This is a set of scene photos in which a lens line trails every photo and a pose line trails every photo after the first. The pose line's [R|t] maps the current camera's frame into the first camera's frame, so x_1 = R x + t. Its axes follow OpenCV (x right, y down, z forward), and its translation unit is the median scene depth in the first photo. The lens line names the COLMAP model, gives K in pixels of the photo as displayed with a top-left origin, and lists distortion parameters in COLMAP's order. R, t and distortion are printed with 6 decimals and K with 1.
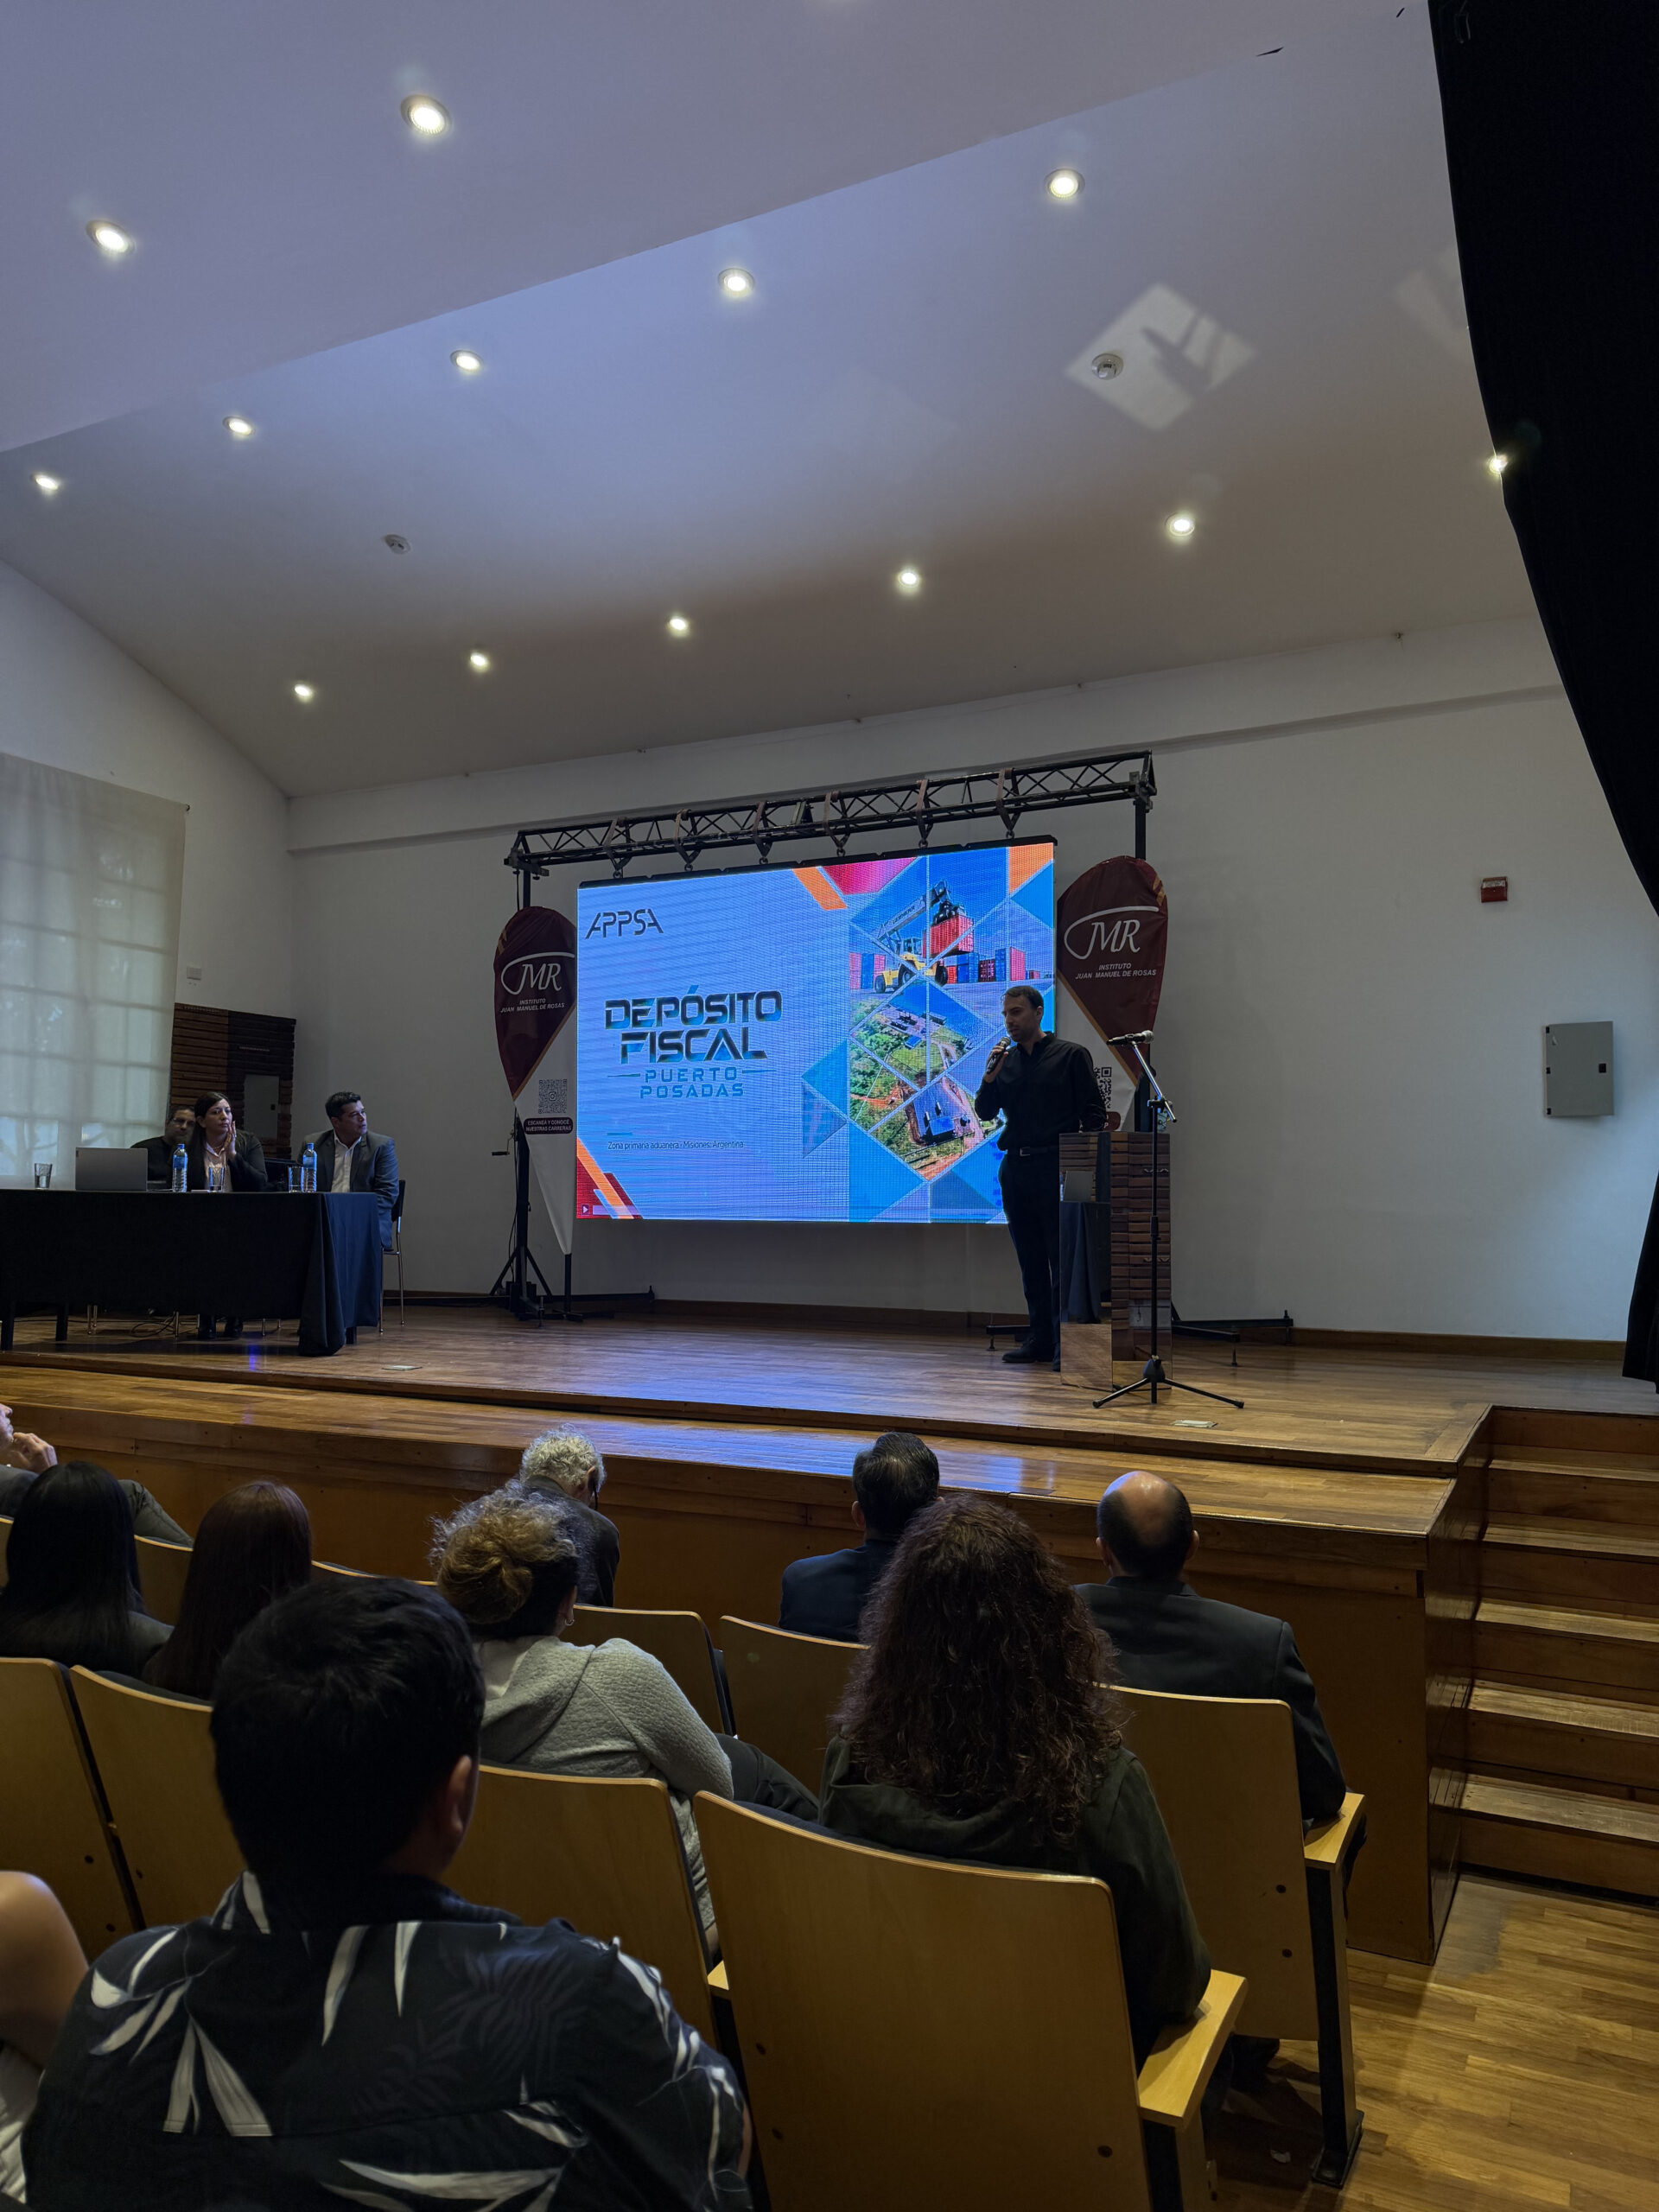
lens RADIAL K [[1546.3, 0, 831.5], [0, 1546.3, 1121.7], [0, 0, 1]] dist [0.078246, -0.080416]
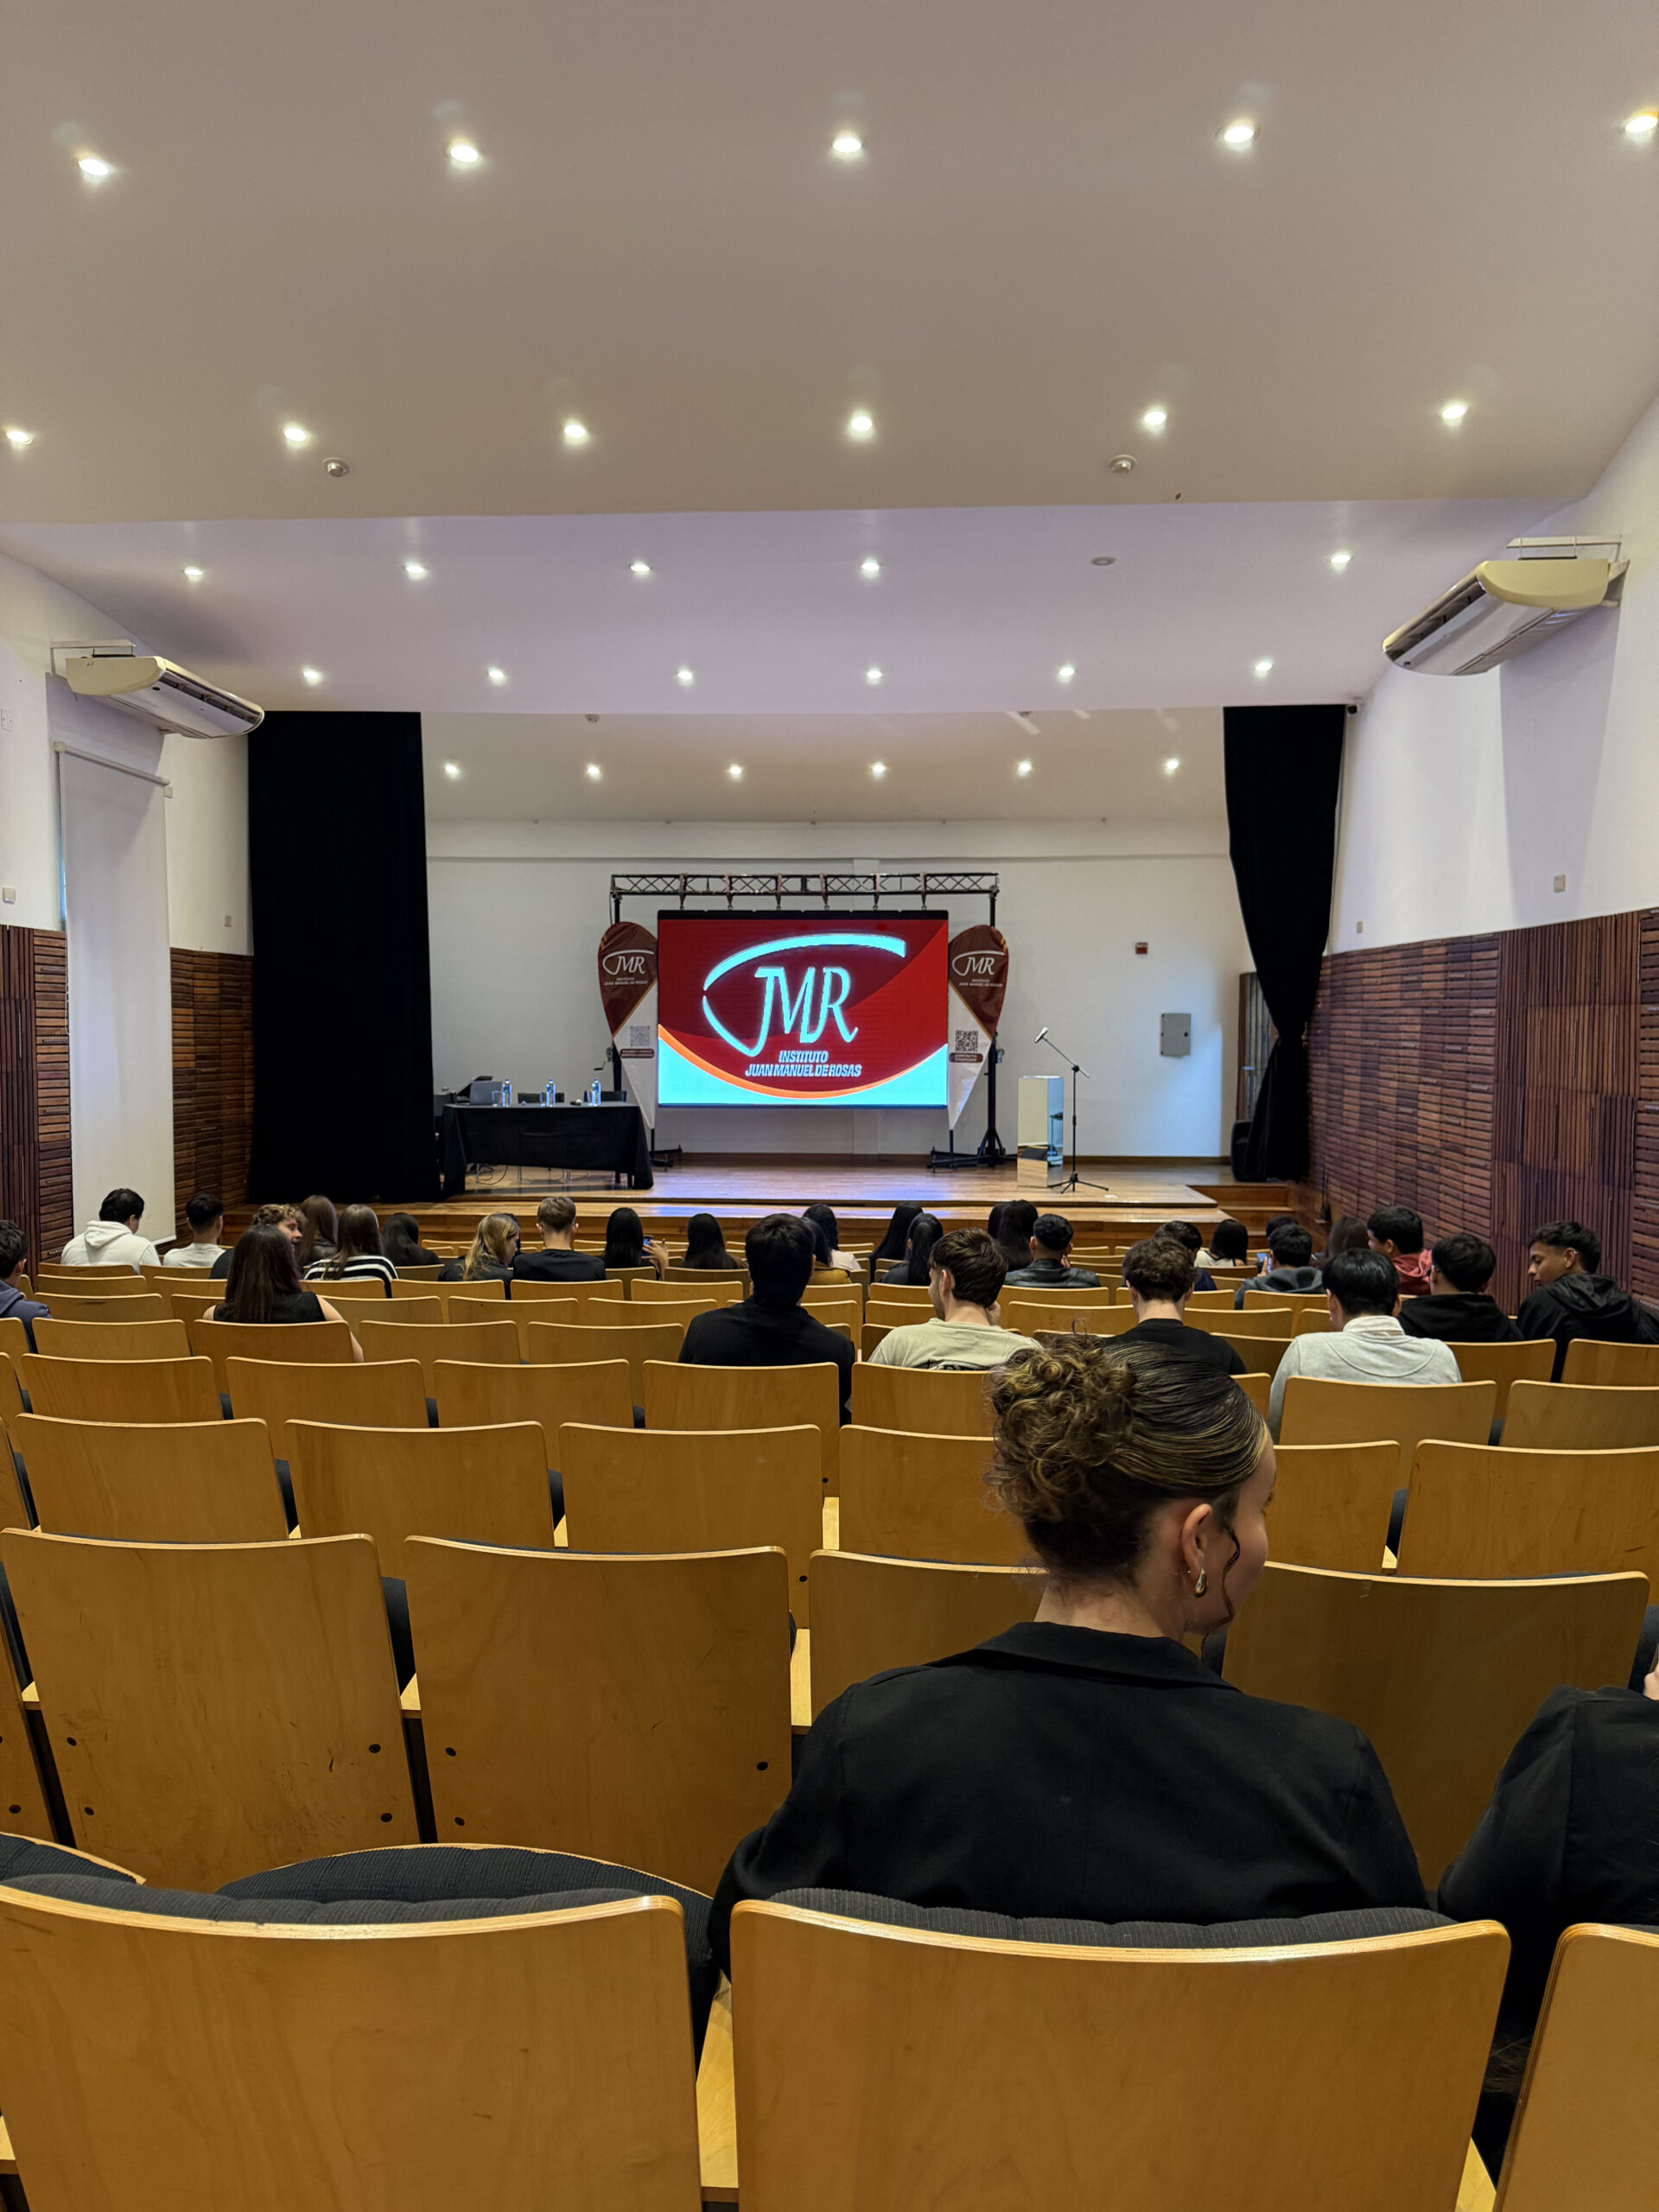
lens RADIAL K [[1546.3, 0, 813.7], [0, 1546.3, 1110.0], [0, 0, 1]] dist [0.078246, -0.080416]
pose [[0.916093, -0.025232, 0.400172, -0.785370], [-0.017502, 0.994550, 0.102777, -0.130123], [-0.400584, -0.101157, 0.910659, -0.719911]]
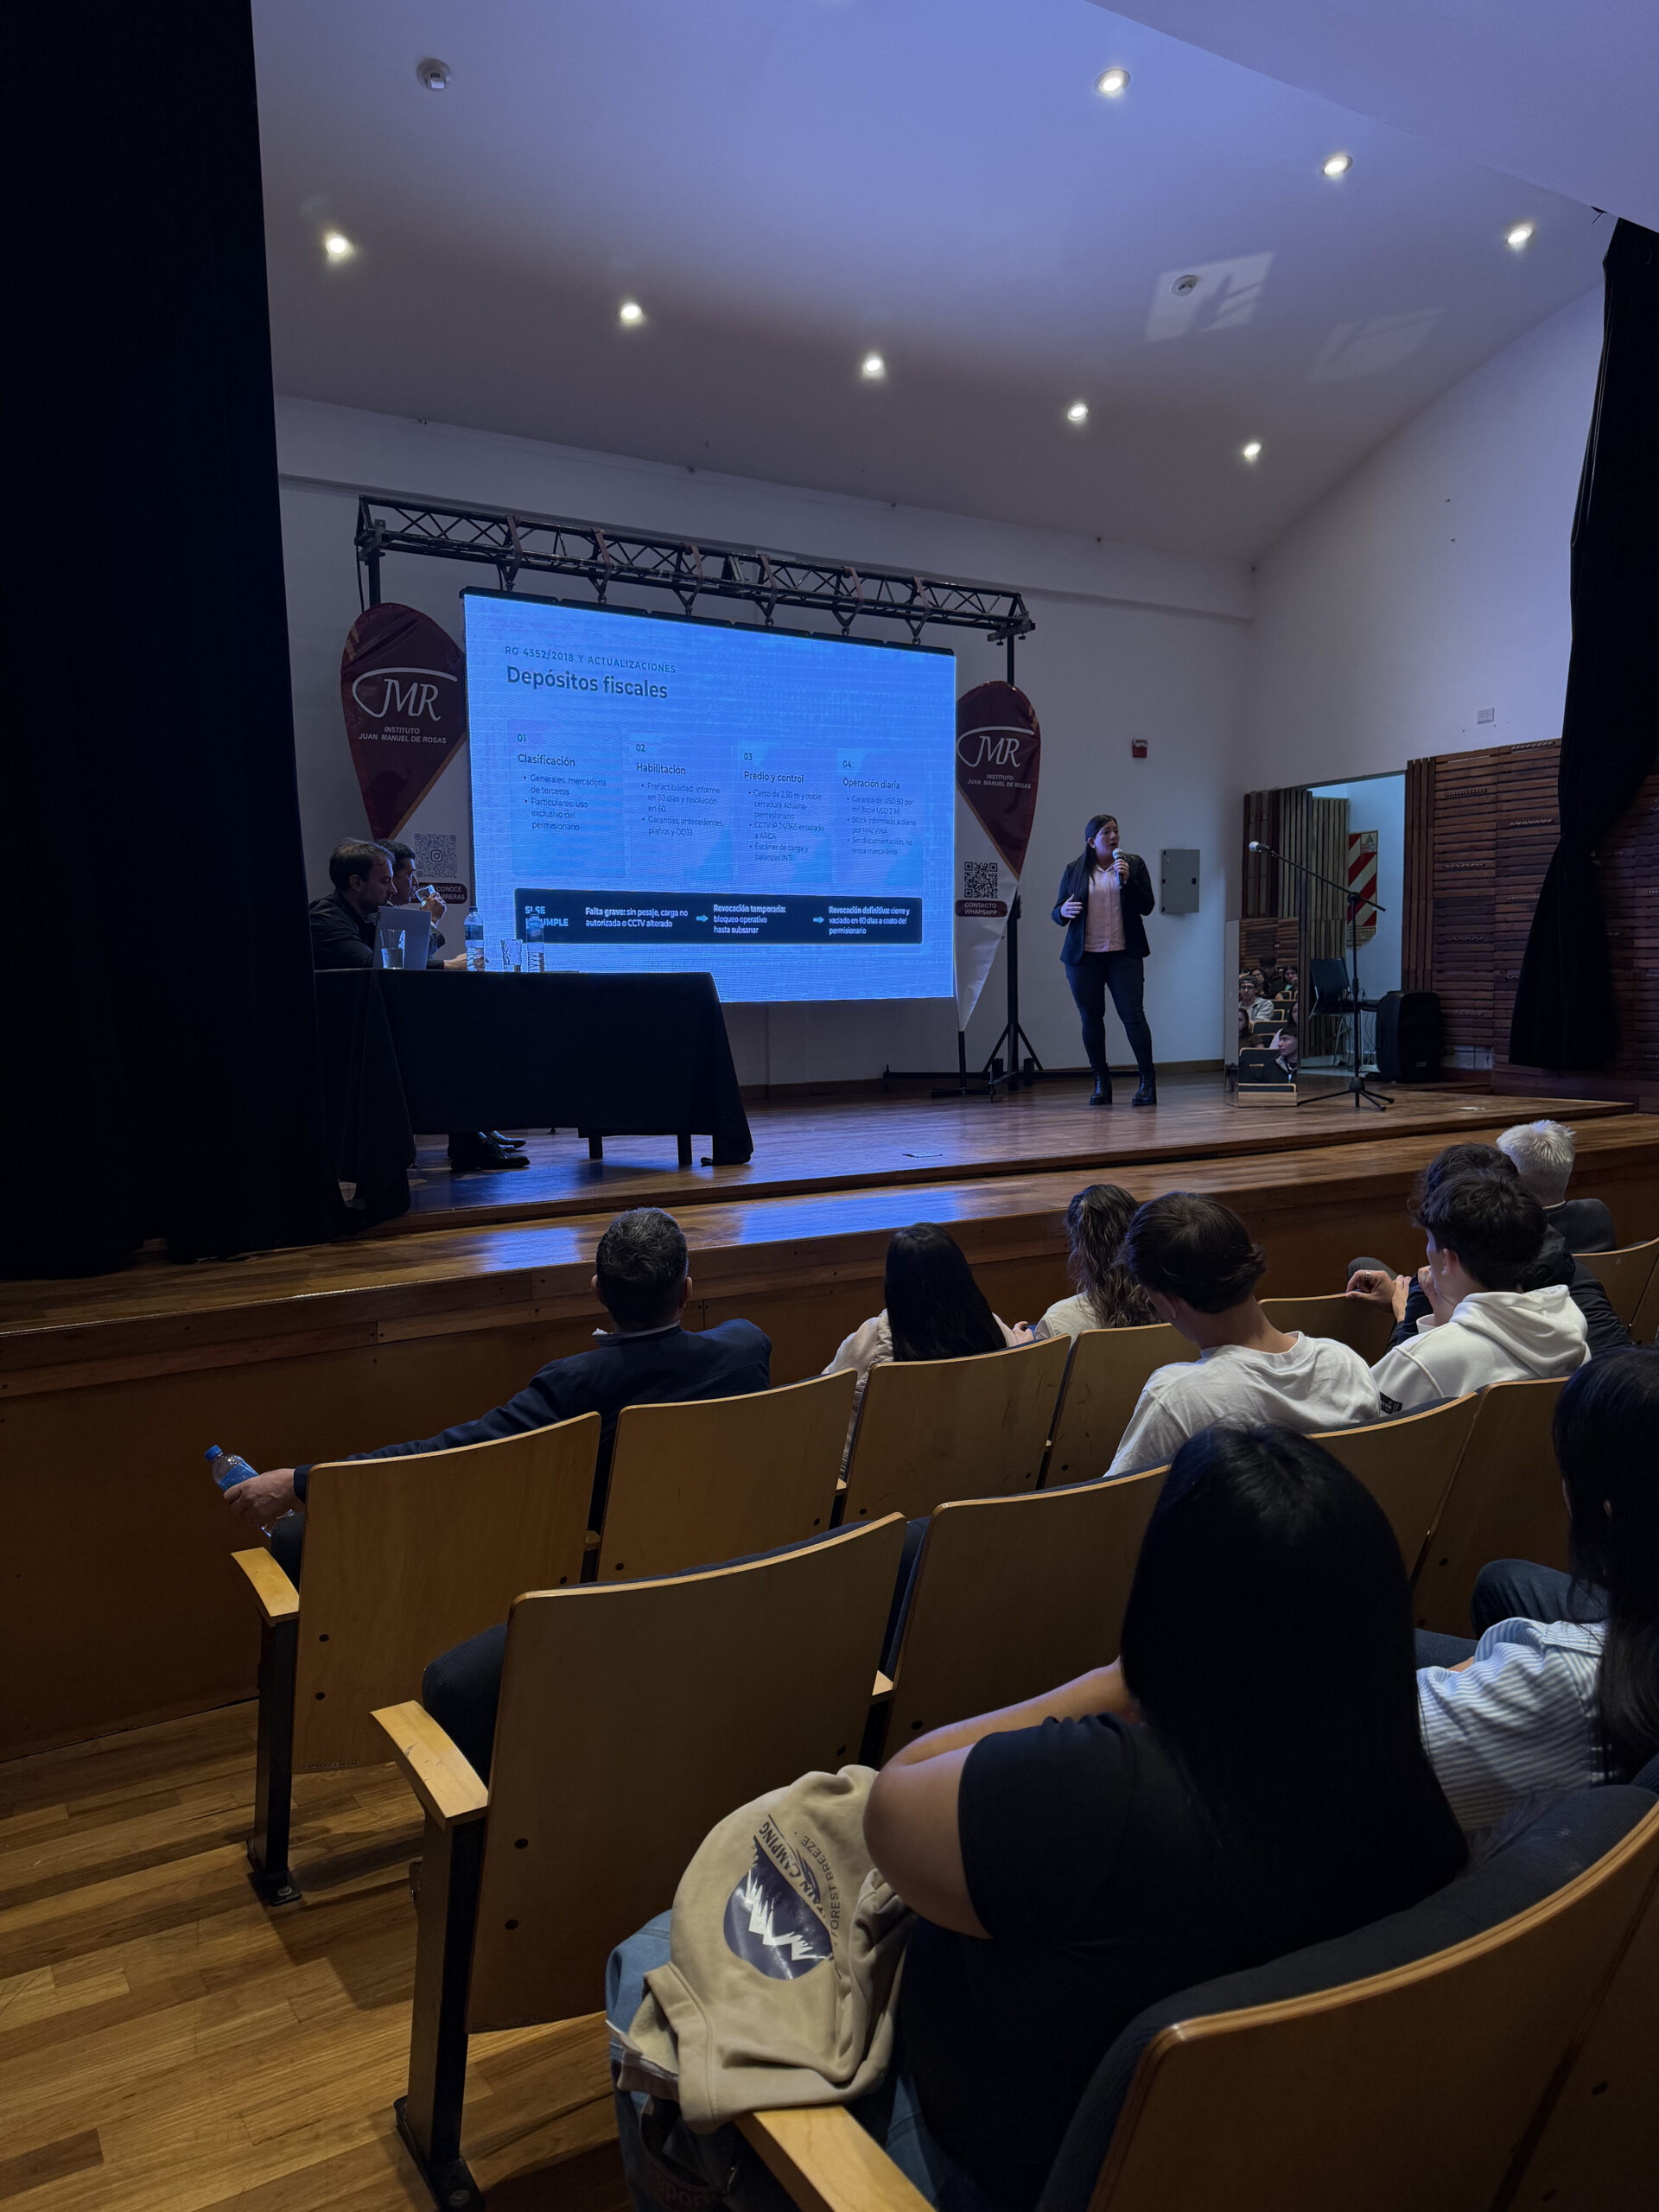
lens RADIAL K [[1546.3, 0, 809.2], [0, 1546.3, 1103.0], [0, 0, 1]] dist [0.078246, -0.080416]
pose [[0.535294, -0.081158, 0.840758, -0.873767], [-0.028886, 0.993032, 0.114248, 0.015173], [-0.844171, -0.085442, 0.529220, 0.456559]]
